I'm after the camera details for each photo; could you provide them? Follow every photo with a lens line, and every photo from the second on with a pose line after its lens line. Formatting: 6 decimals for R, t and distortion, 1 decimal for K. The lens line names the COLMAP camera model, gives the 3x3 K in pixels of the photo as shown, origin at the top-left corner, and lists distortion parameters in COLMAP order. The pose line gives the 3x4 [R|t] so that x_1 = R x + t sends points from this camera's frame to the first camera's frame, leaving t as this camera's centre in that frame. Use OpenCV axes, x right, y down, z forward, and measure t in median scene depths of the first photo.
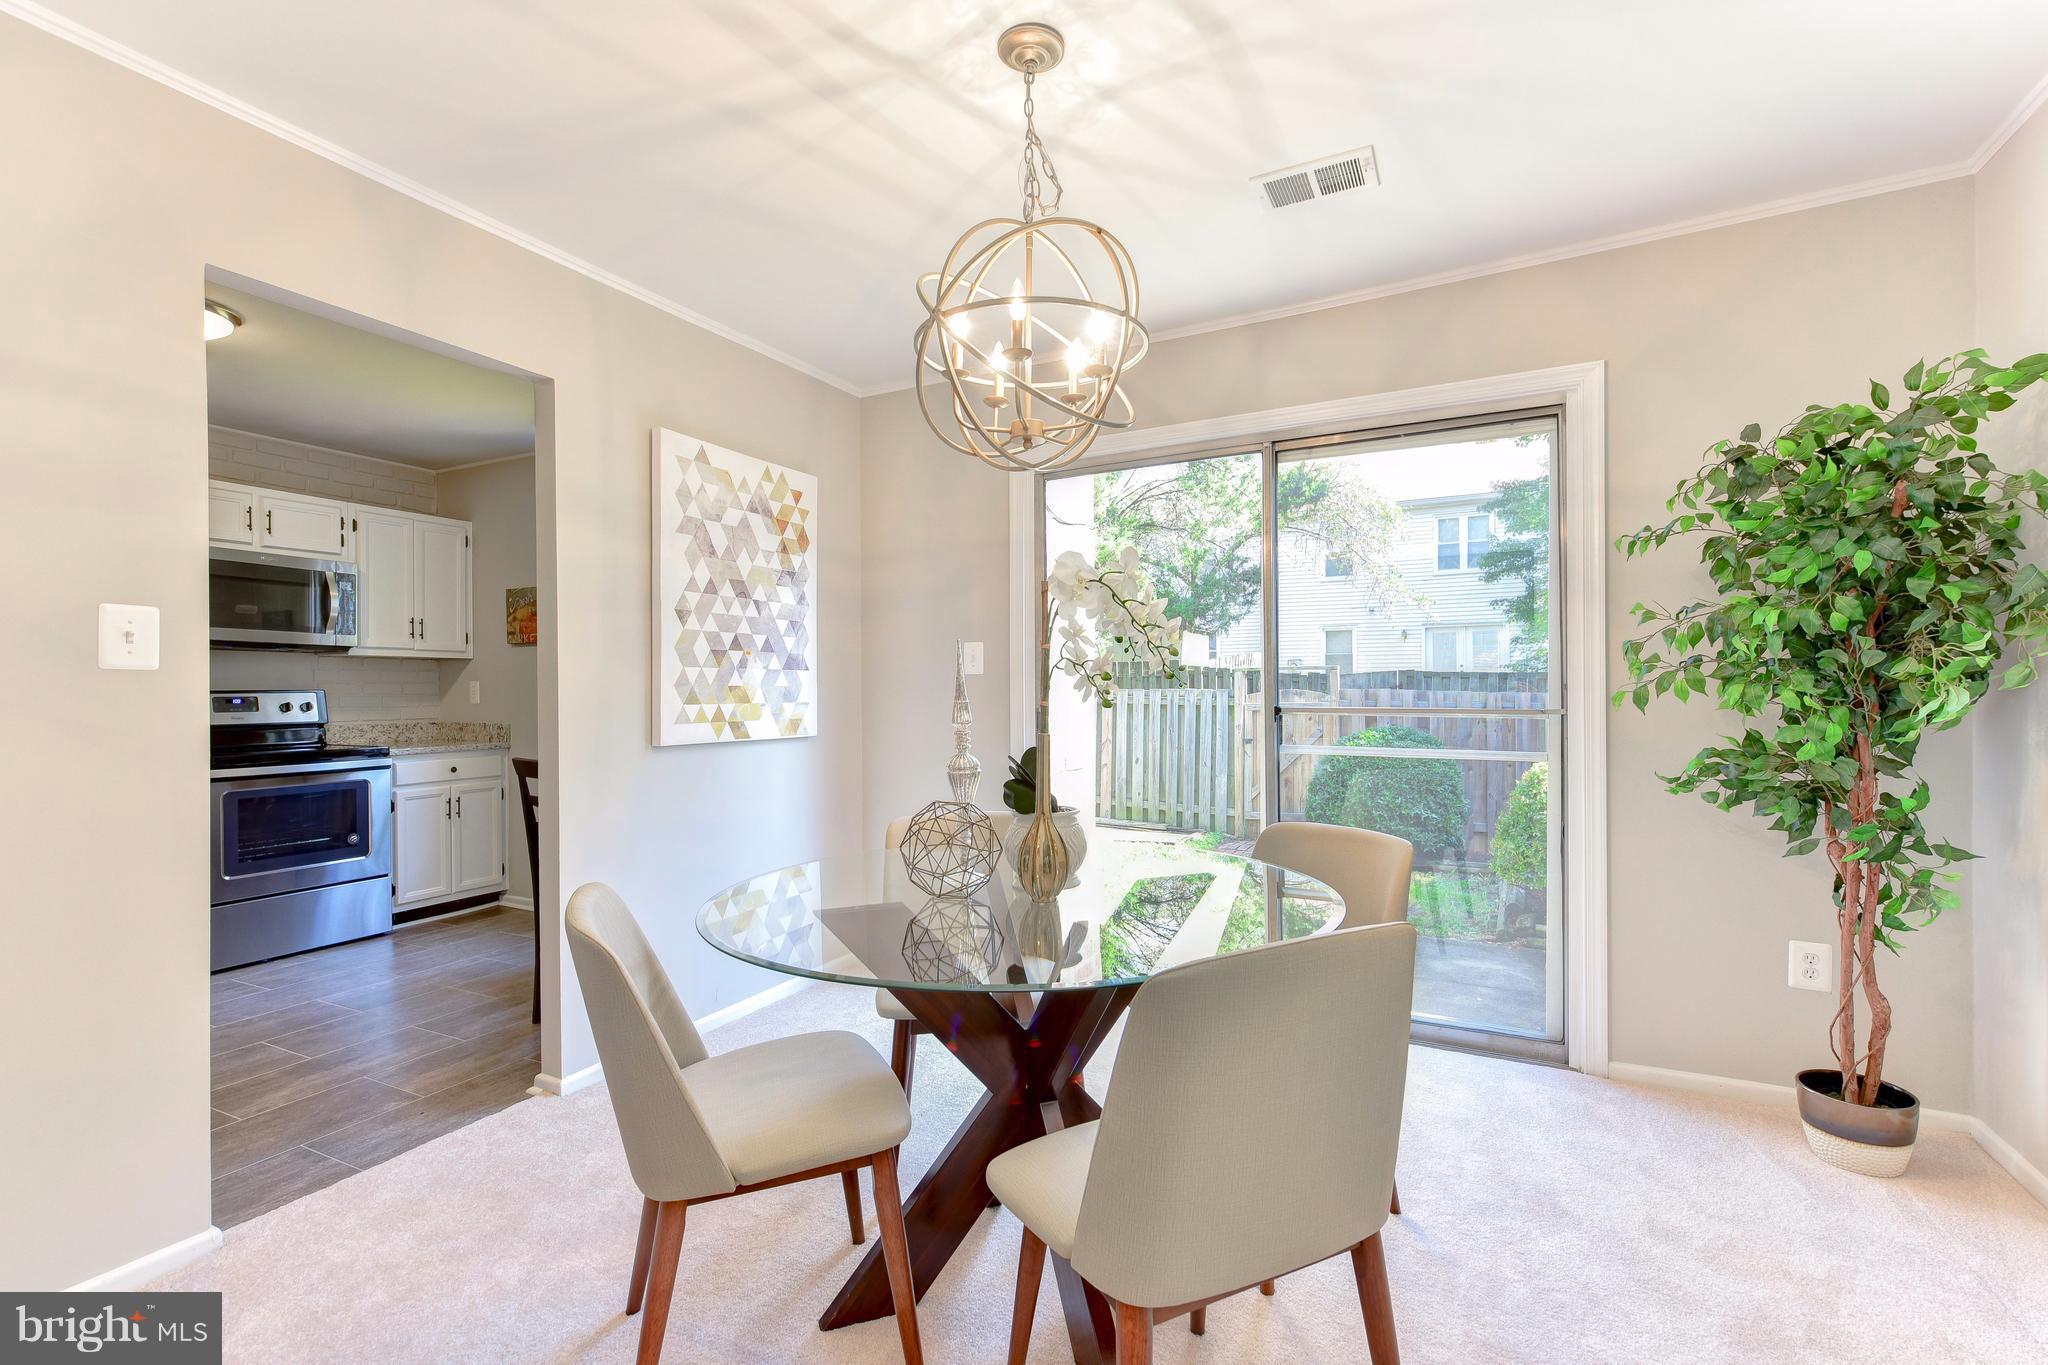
lens RADIAL K [[889.2, 0, 1033.0], [0, 889.2, 690.0], [0, 0, 1]] dist [-0.000869, -0.000704]
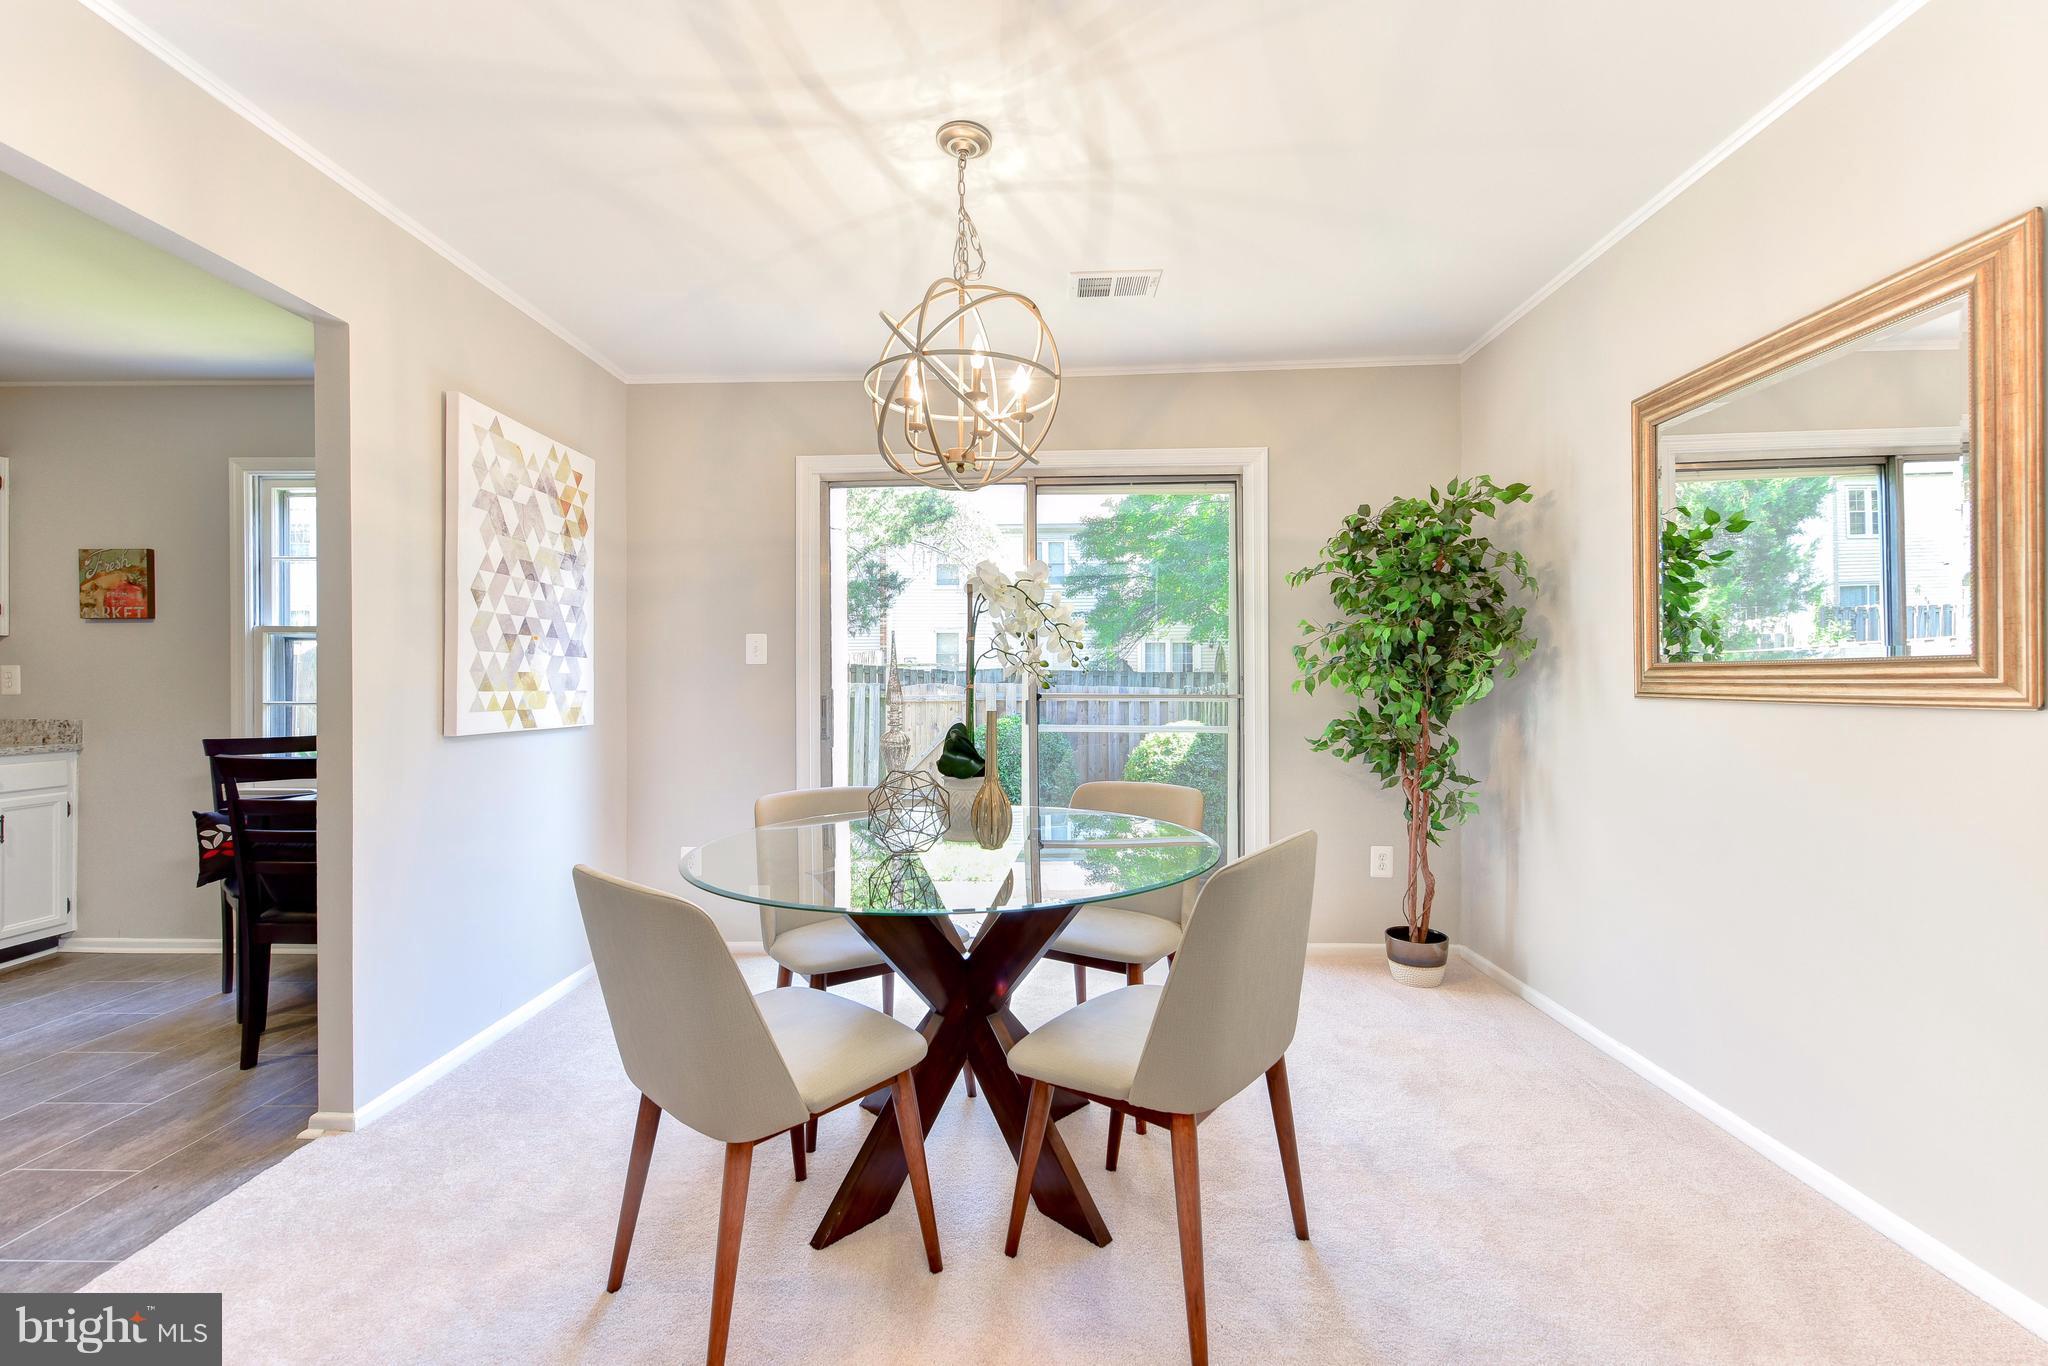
lens RADIAL K [[833.1, 0, 1010.9], [0, 833.1, 682.0], [0, 0, 1]] dist [0.001470, -0.000033]
pose [[0.908088, 0.005148, 0.418747, -0.260486], [-0.003200, 0.999981, -0.005356, 0.009892], [-0.418766, 0.003524, 0.908087, -0.029336]]
